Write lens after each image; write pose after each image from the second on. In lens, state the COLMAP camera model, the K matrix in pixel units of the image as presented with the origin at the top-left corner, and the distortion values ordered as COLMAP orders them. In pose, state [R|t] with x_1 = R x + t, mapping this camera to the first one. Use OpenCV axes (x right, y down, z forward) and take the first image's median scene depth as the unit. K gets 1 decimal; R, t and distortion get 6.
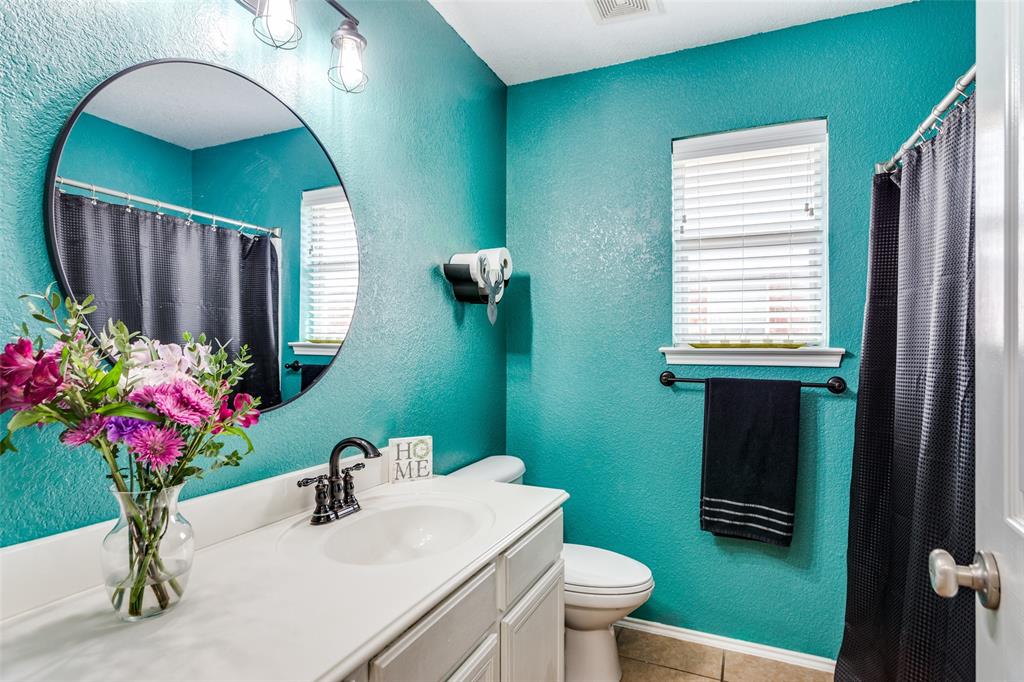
lens RADIAL K [[532.6, 0, 505.3], [0, 532.6, 339.7], [0, 0, 1]] dist [-0.001366, 0.001556]
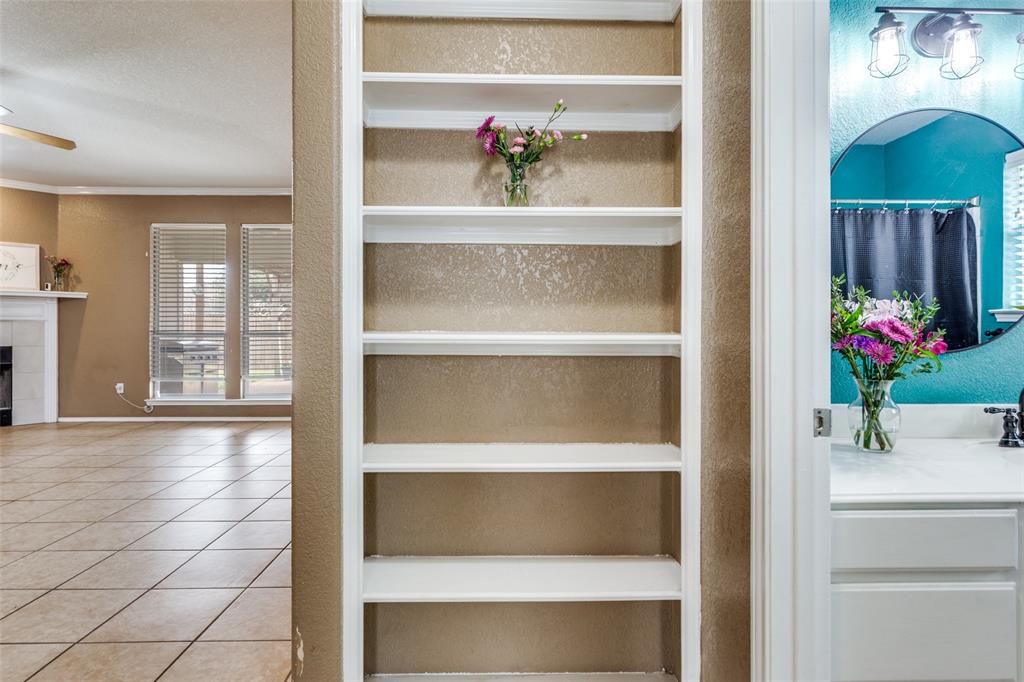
lens RADIAL K [[532.2, 0, 513.9], [0, 532.2, 325.9], [0, 0, 1]] dist [-0.000425, 0.000427]
pose [[0.423810, -0.003162, -0.905746, 0.273506], [0.012594, 0.999918, 0.002402, 0.050185], [0.905664, -0.012425, 0.423815, -0.530731]]
